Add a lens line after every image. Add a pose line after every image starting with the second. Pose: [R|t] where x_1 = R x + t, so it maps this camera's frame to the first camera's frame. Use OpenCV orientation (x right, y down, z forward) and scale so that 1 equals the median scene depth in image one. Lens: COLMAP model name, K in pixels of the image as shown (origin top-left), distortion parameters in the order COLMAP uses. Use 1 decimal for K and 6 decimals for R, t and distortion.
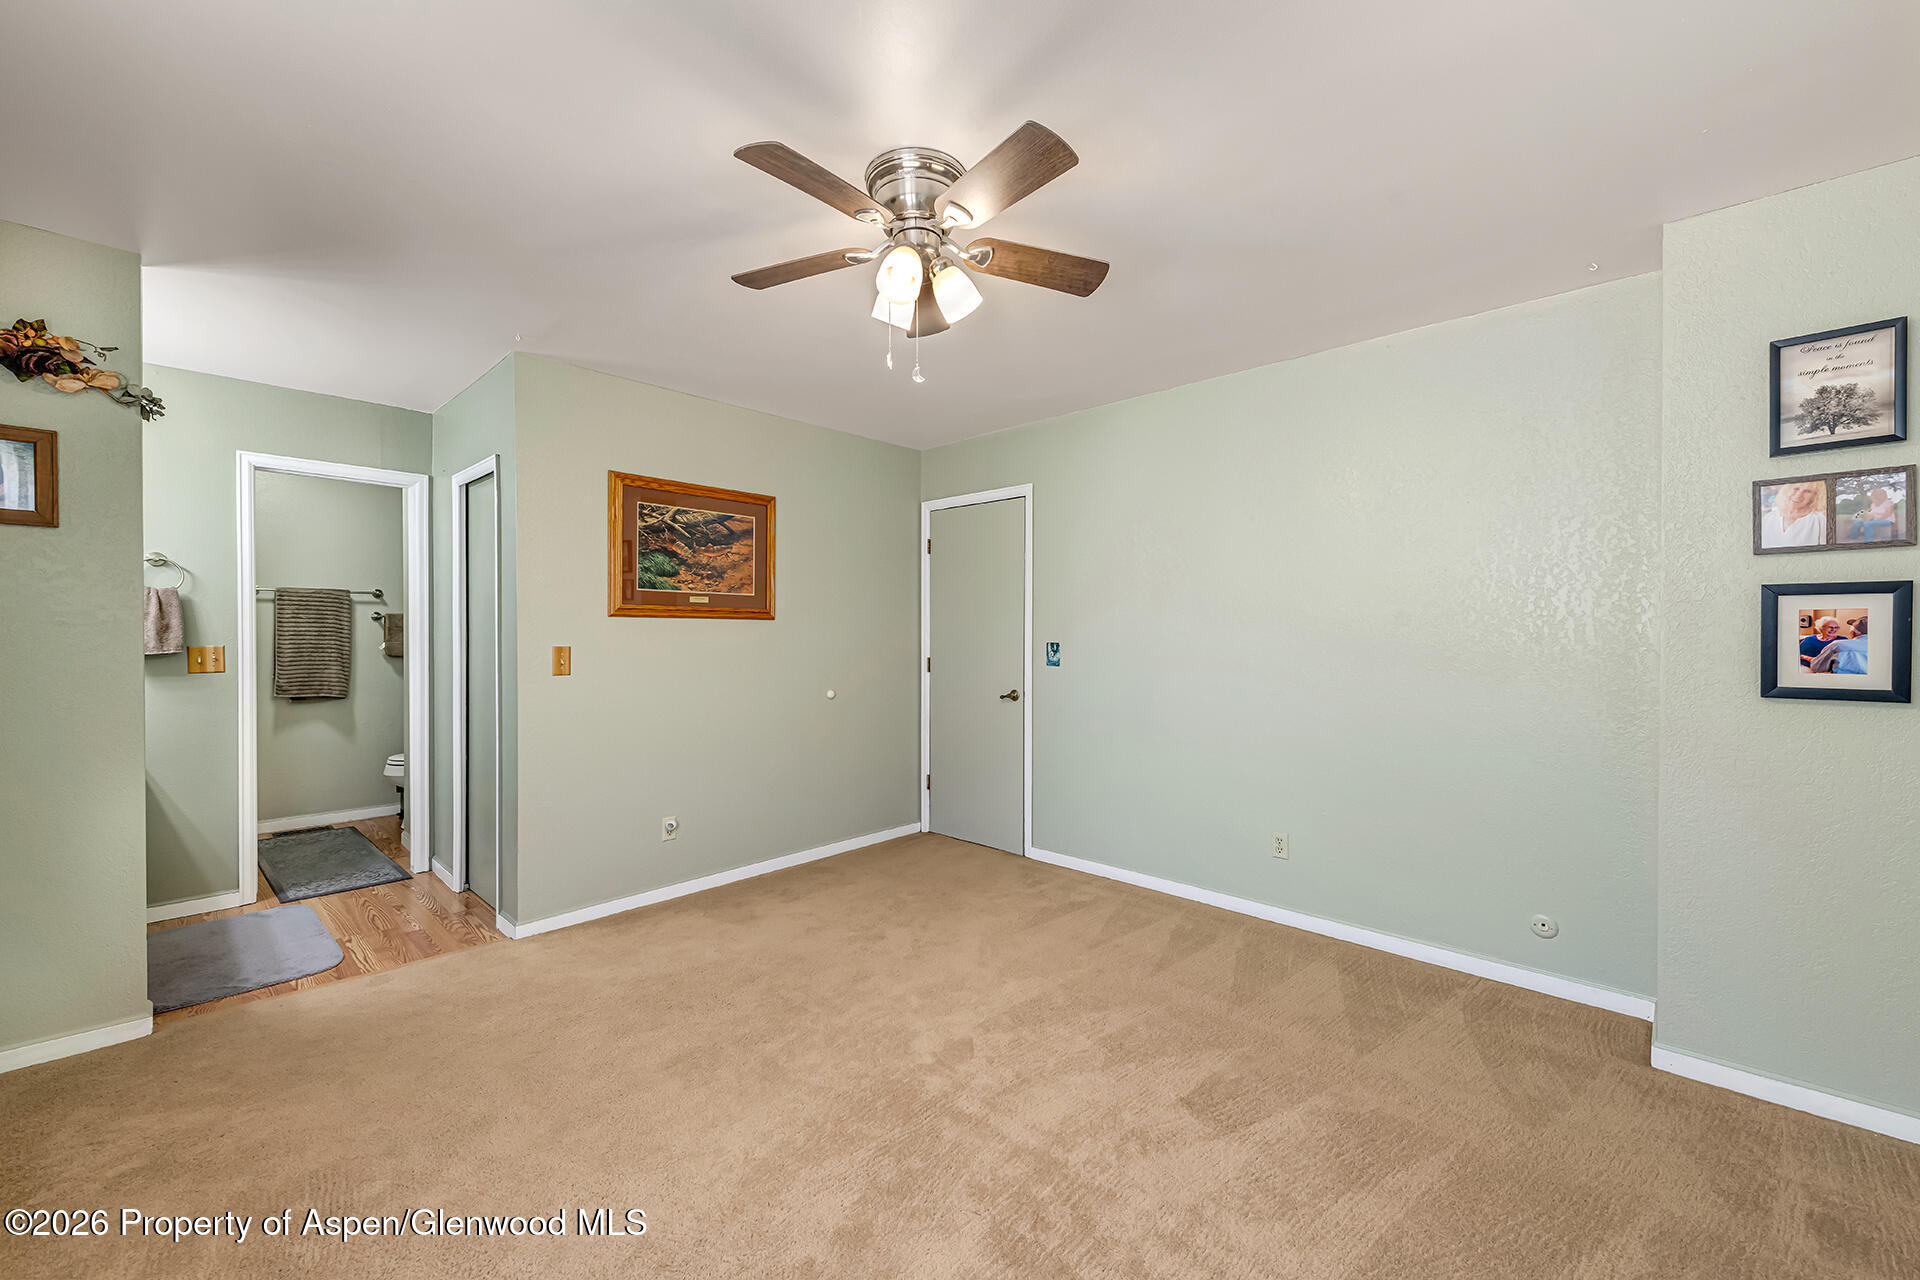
lens RADIAL K [[764.1, 0, 958.9], [0, 764.1, 624.2], [0, 0, 1]] dist [-0.001309, -0.000352]
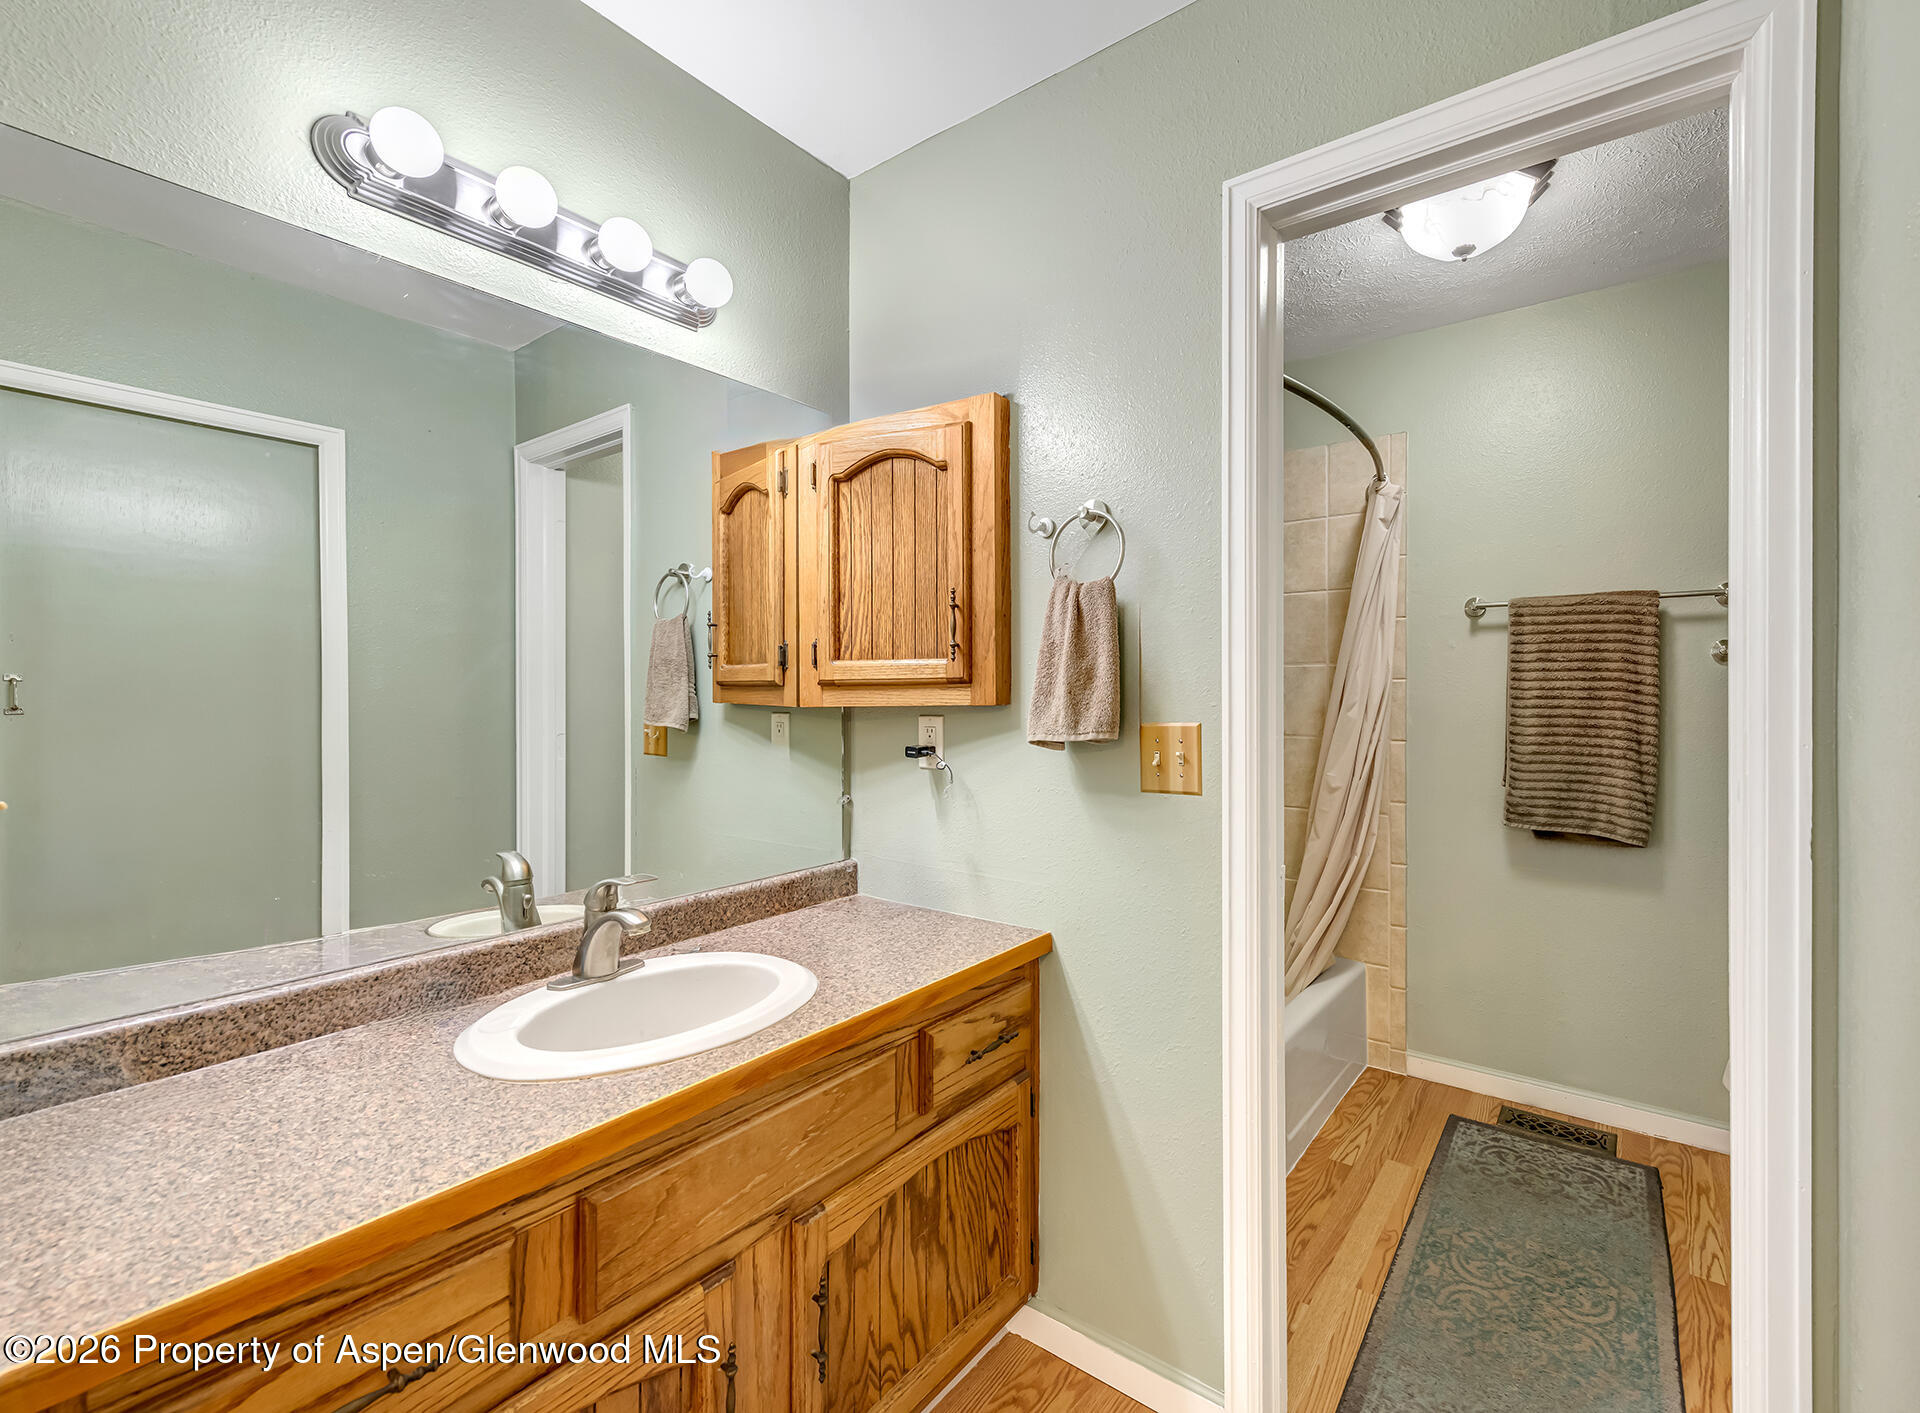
lens RADIAL K [[866.3, 0, 960.0], [0, 866.3, 706.5], [0, 0, 1]] dist [-0.001677, -0.000196]
pose [[0.129662, 0.009179, -0.991516, -0.392922], [0.011987, 0.999870, 0.010824, 0.009749], [0.991486, -0.013289, 0.129535, 0.581278]]
